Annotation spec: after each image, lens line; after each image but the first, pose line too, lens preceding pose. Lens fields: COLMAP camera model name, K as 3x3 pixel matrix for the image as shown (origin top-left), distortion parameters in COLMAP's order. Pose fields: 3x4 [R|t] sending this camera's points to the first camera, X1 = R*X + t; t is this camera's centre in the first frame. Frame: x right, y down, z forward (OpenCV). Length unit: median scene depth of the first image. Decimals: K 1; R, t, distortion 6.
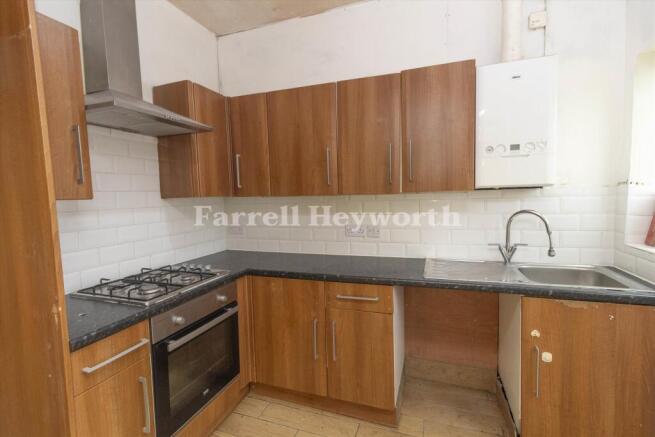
lens RADIAL K [[302.0, 0, 327.7], [0, 302.0, 220.0], [0, 0, 1]] dist [-0.000554, -0.000167]
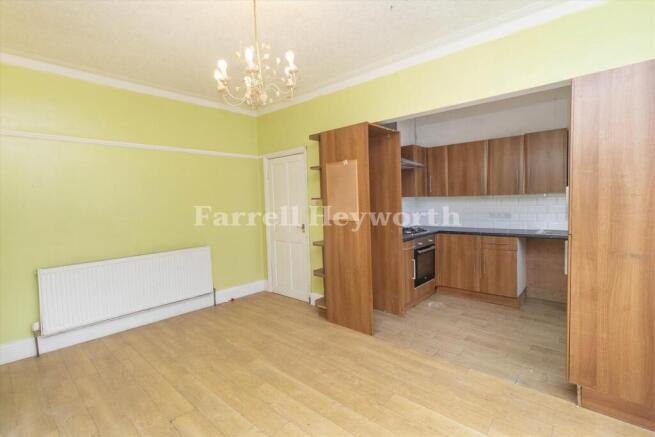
lens RADIAL K [[302.0, 0, 326.5], [0, 302.0, 216.5], [0, 0, 1]] dist [-0.000554, -0.000167]
pose [[0.922036, 0.019985, -0.386589, -0.187926], [-0.026347, 0.999591, -0.011163, 0.117827], [0.386207, 0.020478, 0.922185, -1.365756]]
